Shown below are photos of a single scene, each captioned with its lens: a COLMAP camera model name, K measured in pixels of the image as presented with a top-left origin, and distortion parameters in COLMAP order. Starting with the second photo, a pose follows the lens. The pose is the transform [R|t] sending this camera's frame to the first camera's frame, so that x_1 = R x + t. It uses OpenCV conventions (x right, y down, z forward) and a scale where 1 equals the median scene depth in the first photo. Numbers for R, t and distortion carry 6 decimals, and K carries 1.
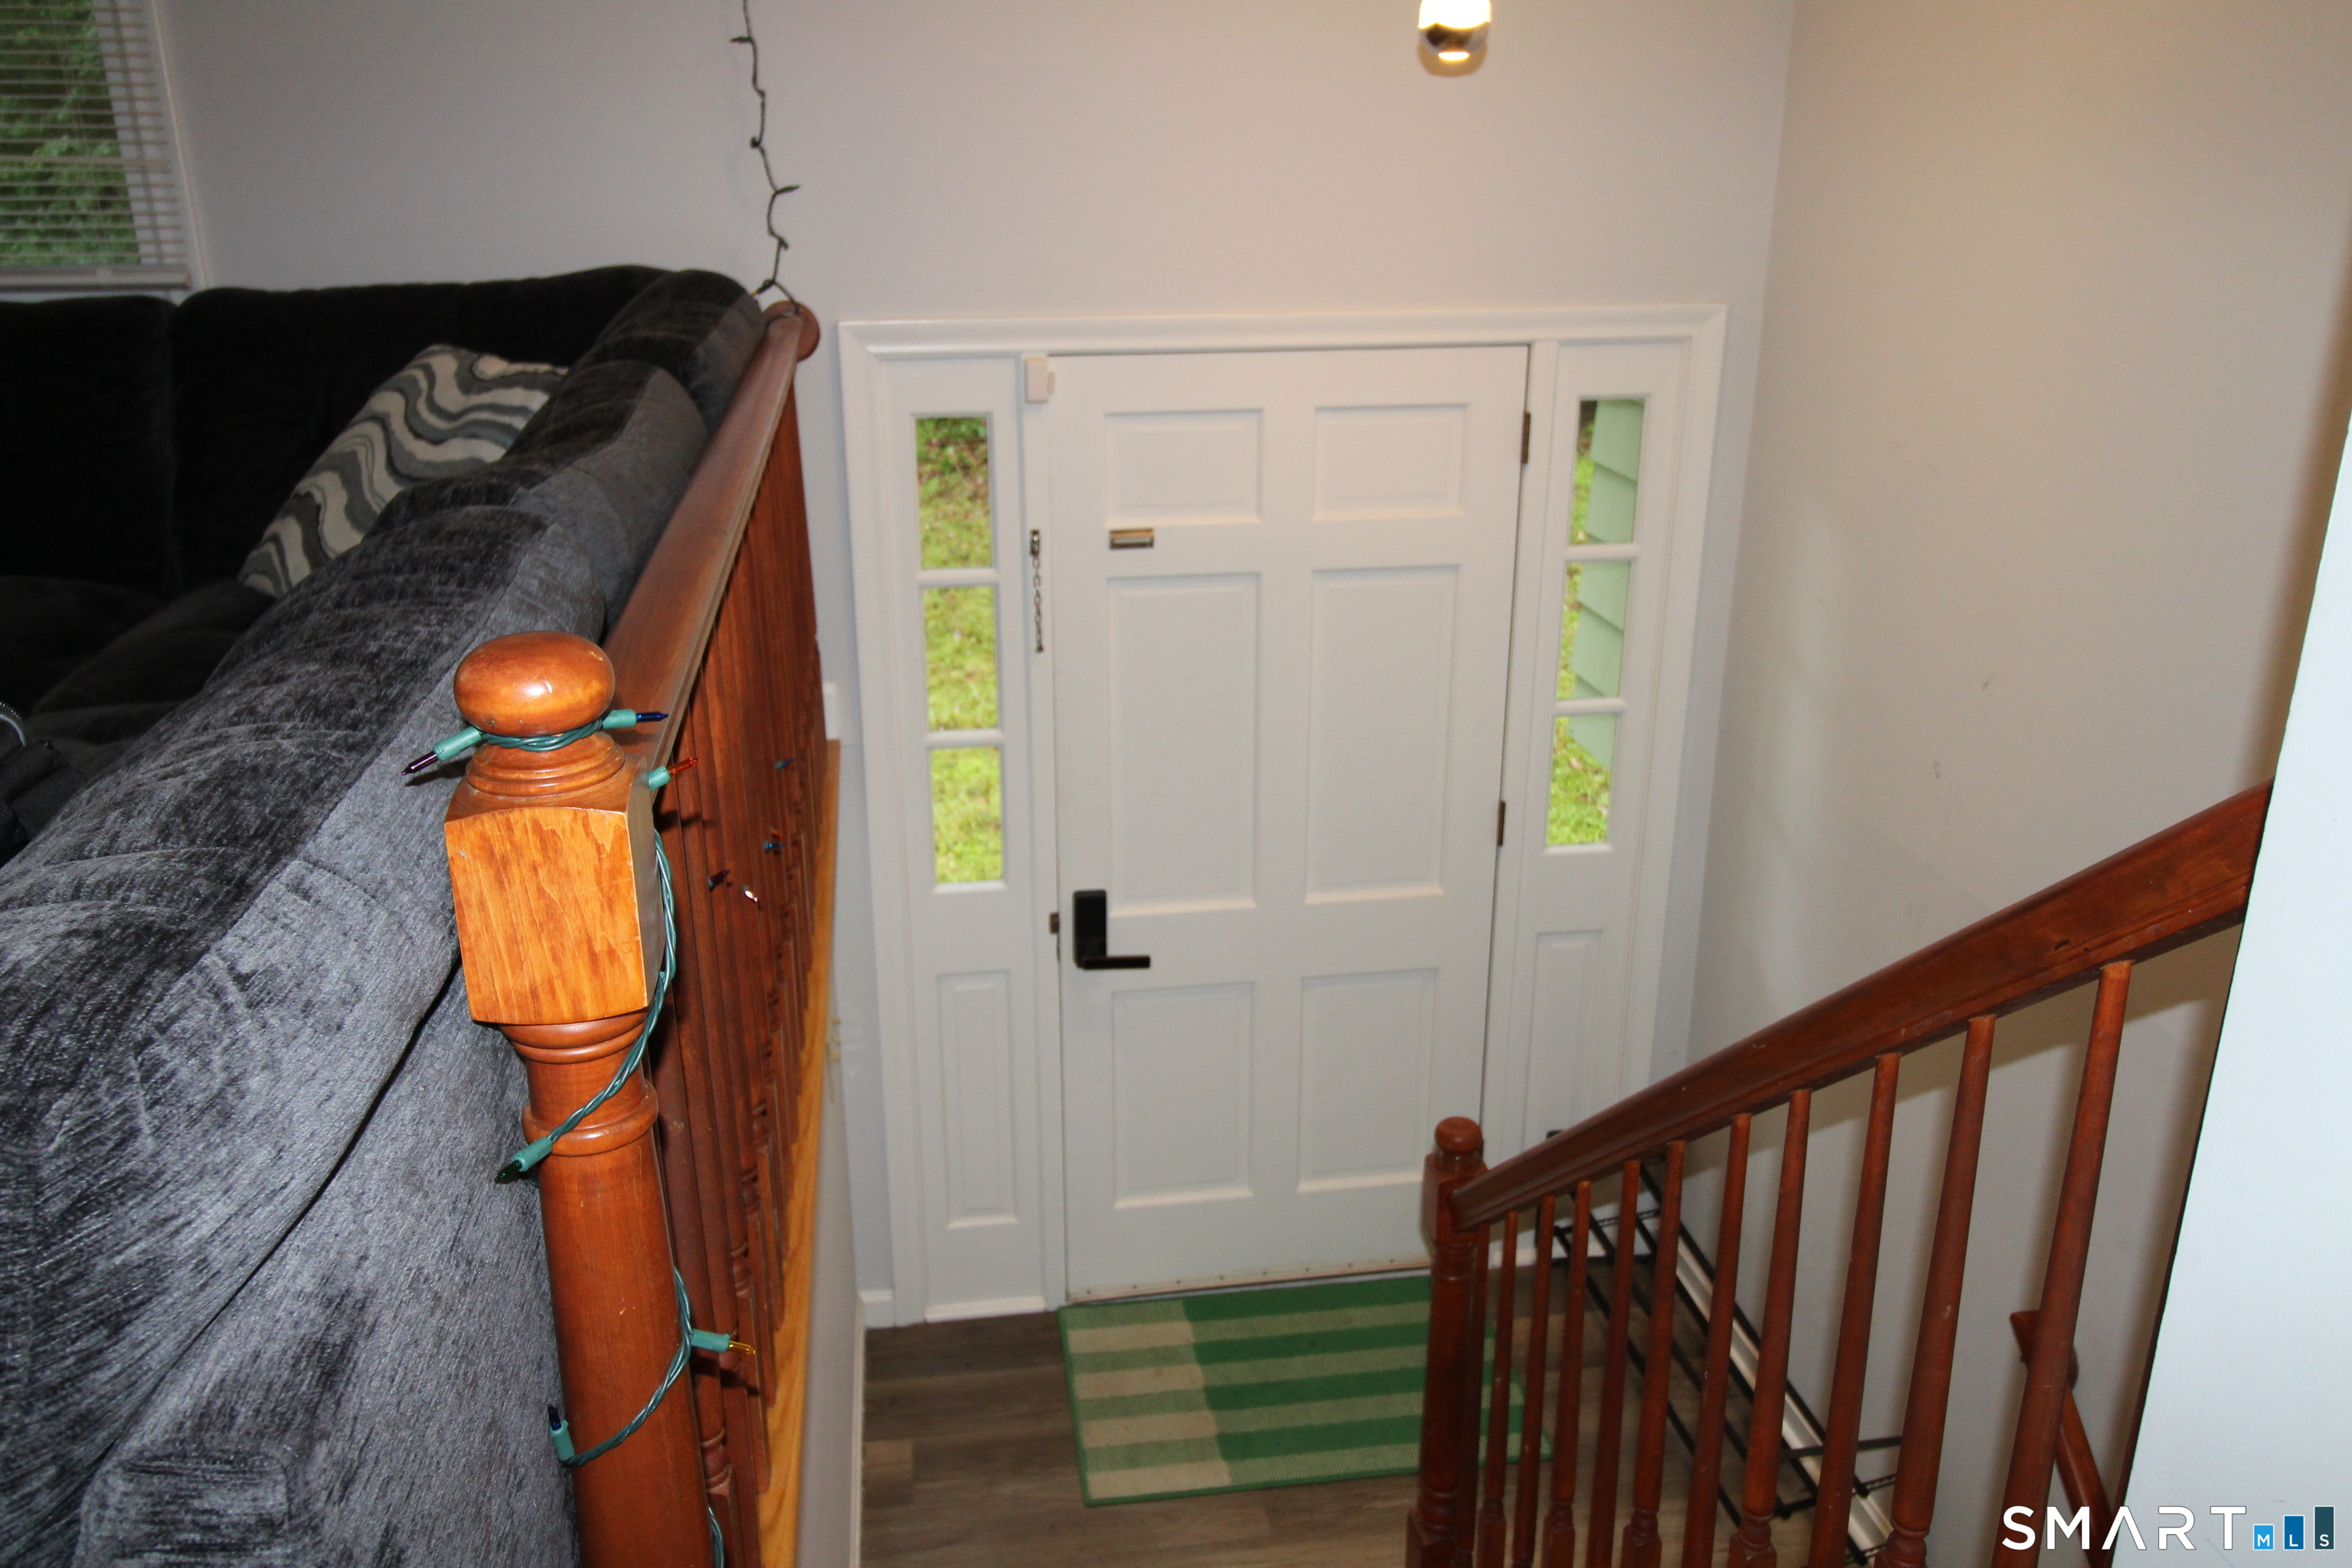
lens RADIAL K [[1823.7, 0, 1179.7], [0, 1823.7, 783.1], [0, 0, 1]] dist [-0.018672, 0.030003]
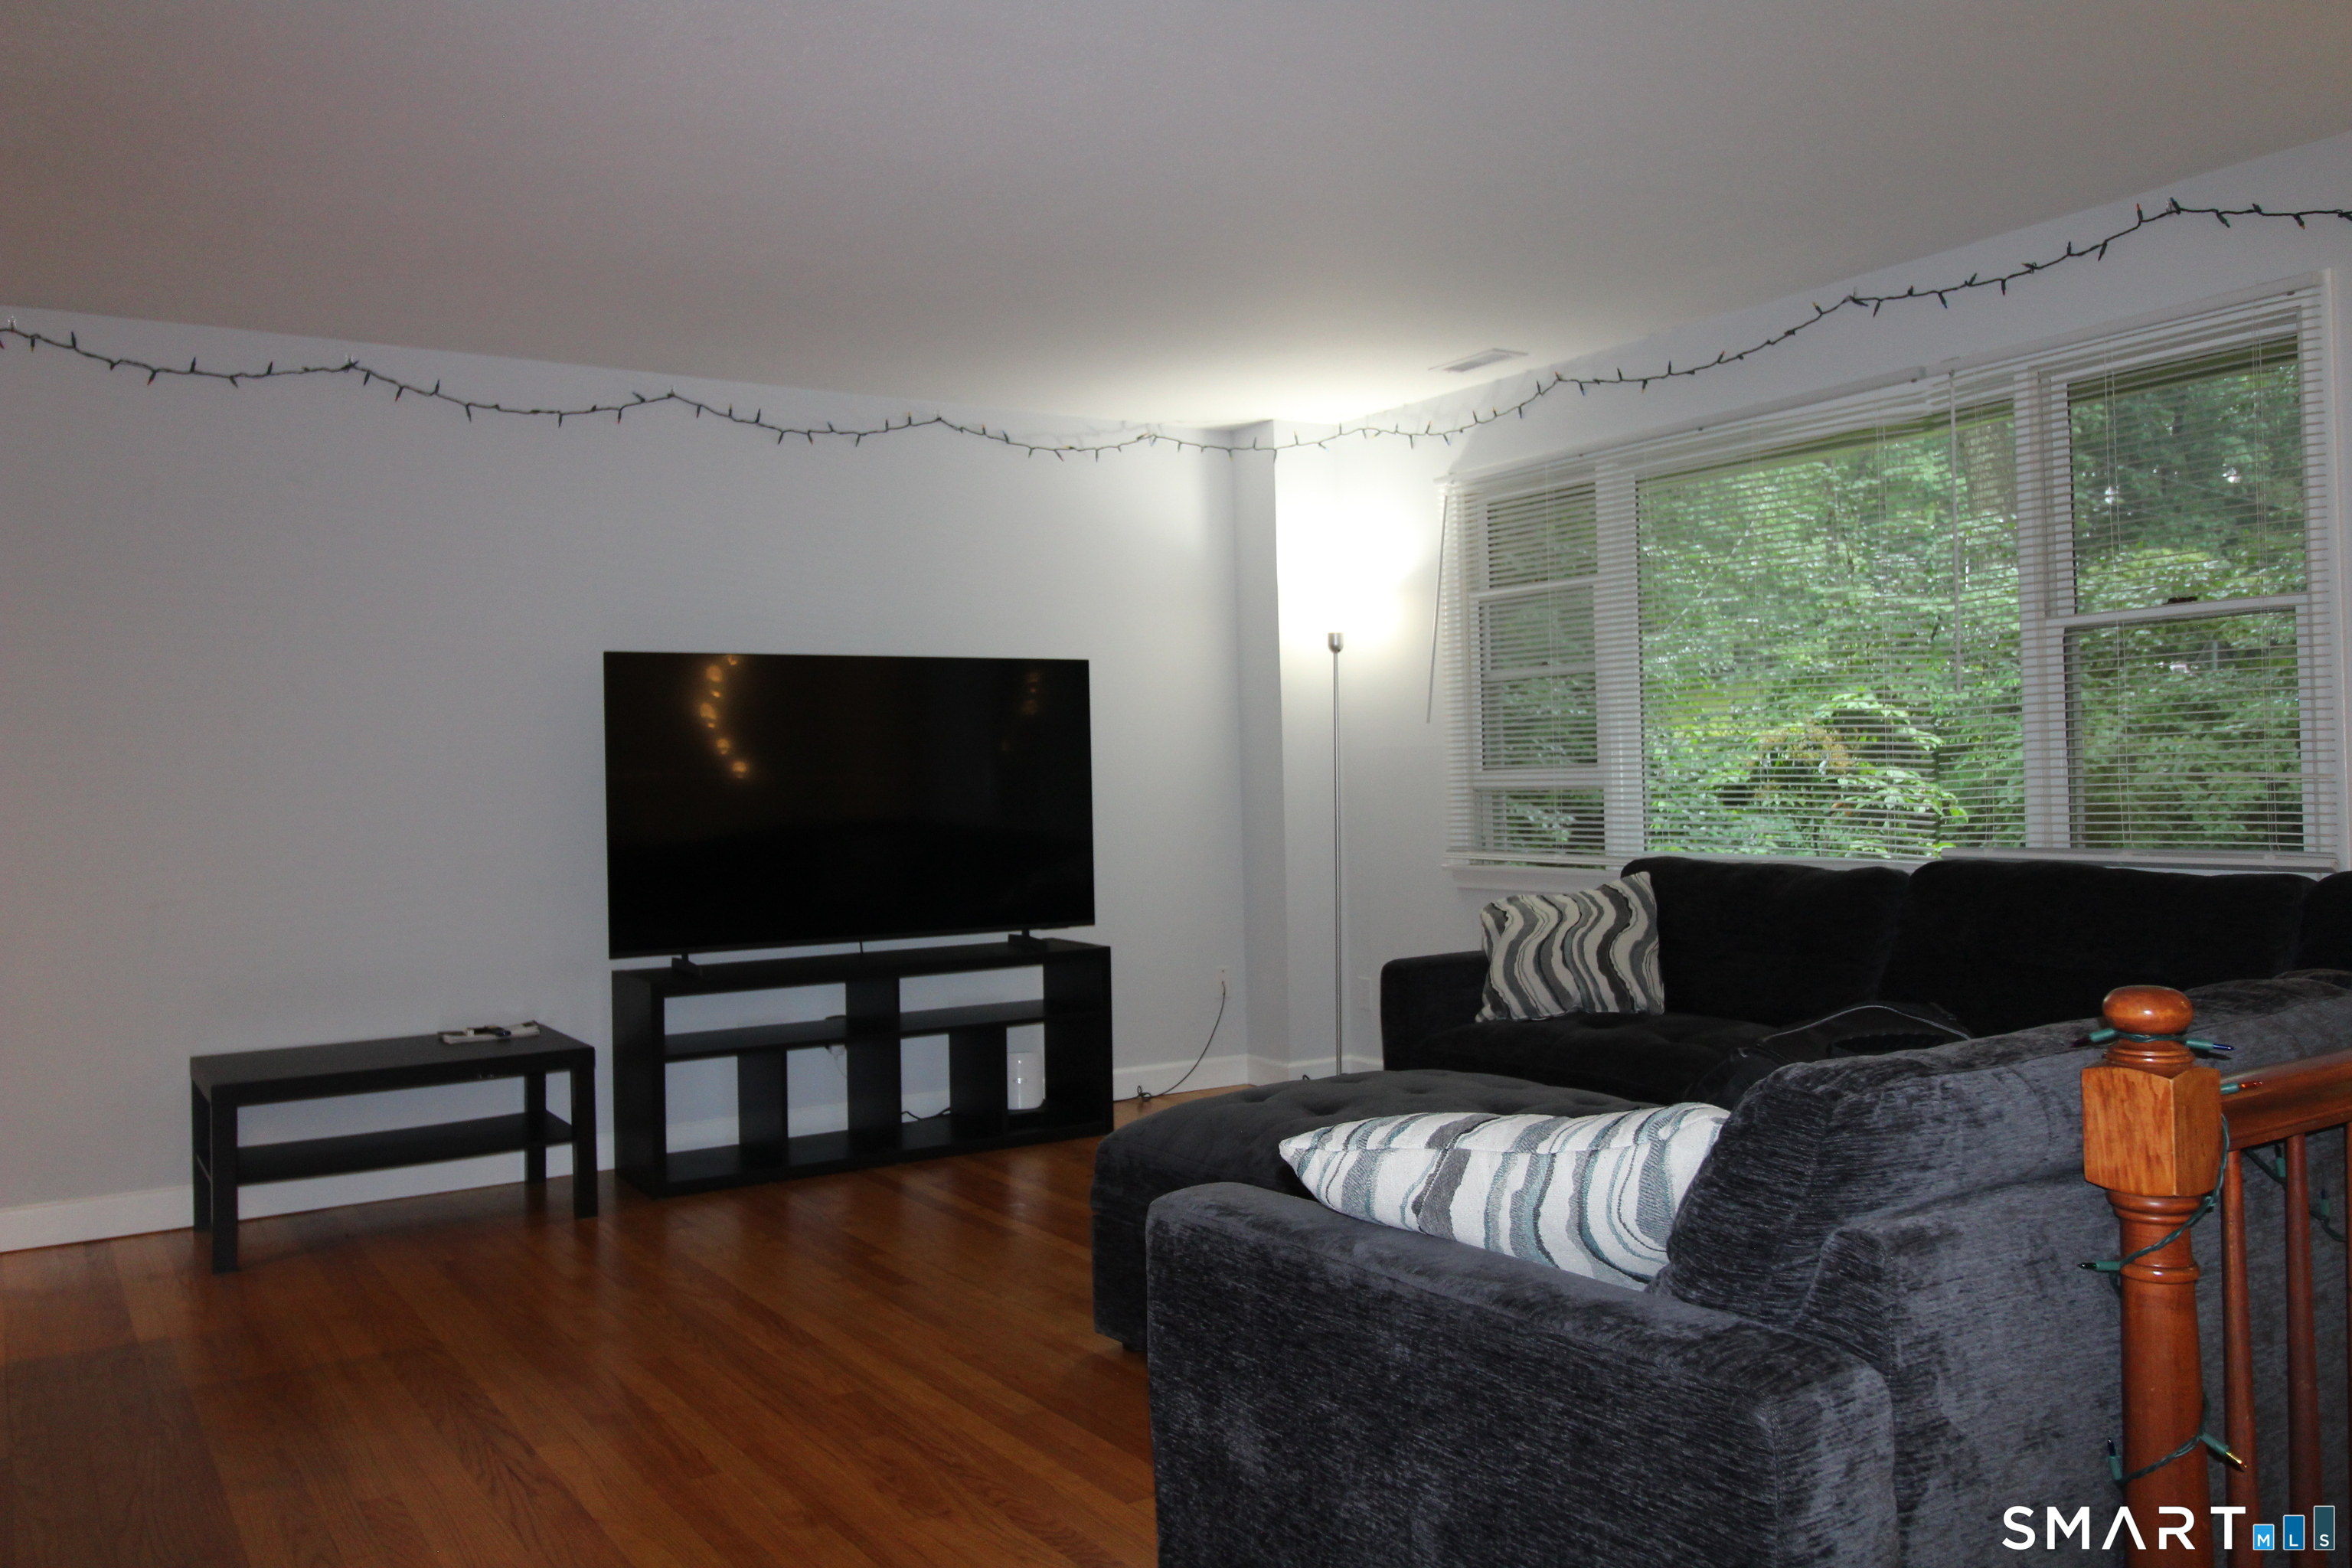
lens RADIAL K [[1823.7, 0, 1172.7], [0, 1823.7, 780.4], [0, 0, 1]] dist [-0.018672, 0.030003]
pose [[0.415430, -0.012874, -0.909534, 0.964570], [-0.286553, 0.947137, -0.144289, 0.285717], [0.863311, 0.320571, 0.389780, -0.711944]]
